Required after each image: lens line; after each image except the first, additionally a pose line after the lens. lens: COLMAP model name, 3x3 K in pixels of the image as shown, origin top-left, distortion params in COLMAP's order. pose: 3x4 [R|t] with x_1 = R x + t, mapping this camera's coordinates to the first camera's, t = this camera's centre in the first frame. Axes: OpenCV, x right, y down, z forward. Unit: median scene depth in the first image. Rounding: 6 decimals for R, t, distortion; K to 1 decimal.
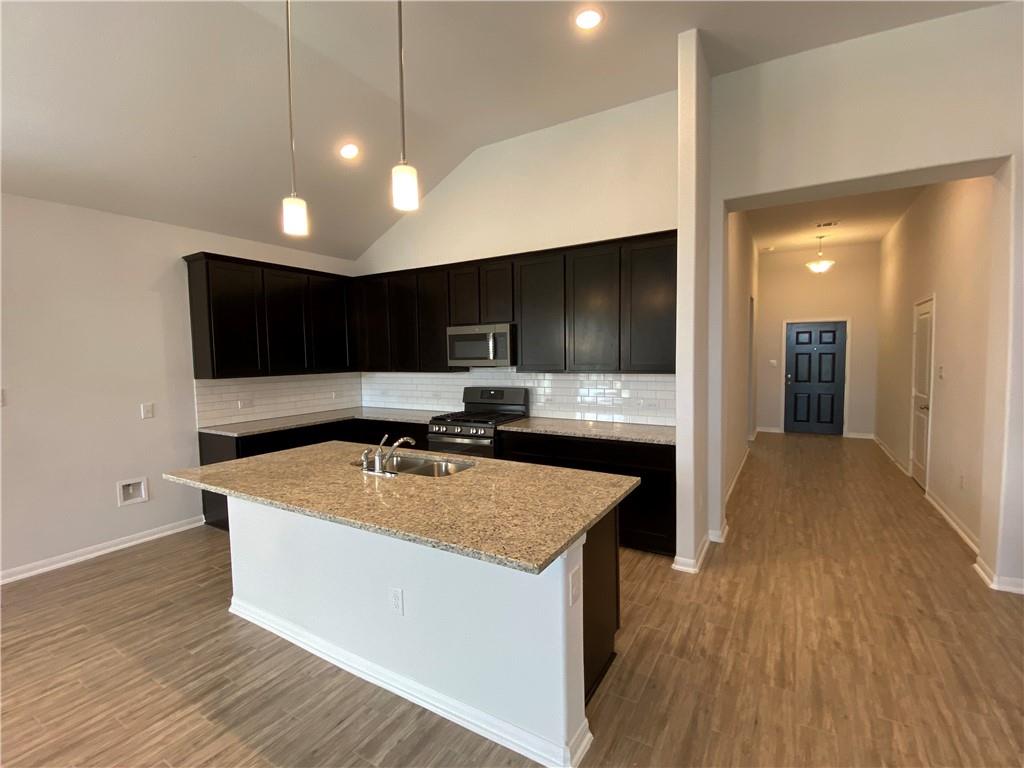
lens RADIAL K [[457.7, 0, 508.6], [0, 457.7, 385.6], [0, 0, 1]] dist [0.012288, -0.012676]
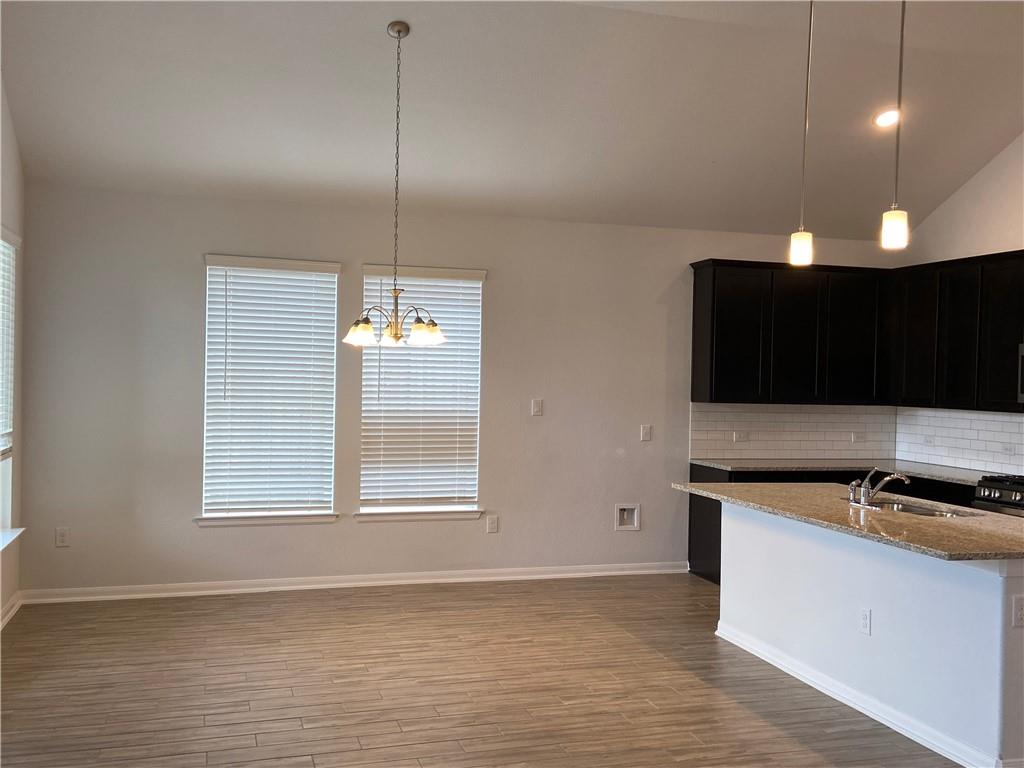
lens RADIAL K [[989.0, 0, 527.7], [0, 989.0, 378.9], [0, 0, 1]] dist [0.064268, 0.000000]
pose [[0.746148, 0.038166, -0.664686, 0.331307], [-0.081953, 0.996028, -0.034805, 0.033527], [0.660717, 0.080443, 0.746312, -0.609002]]
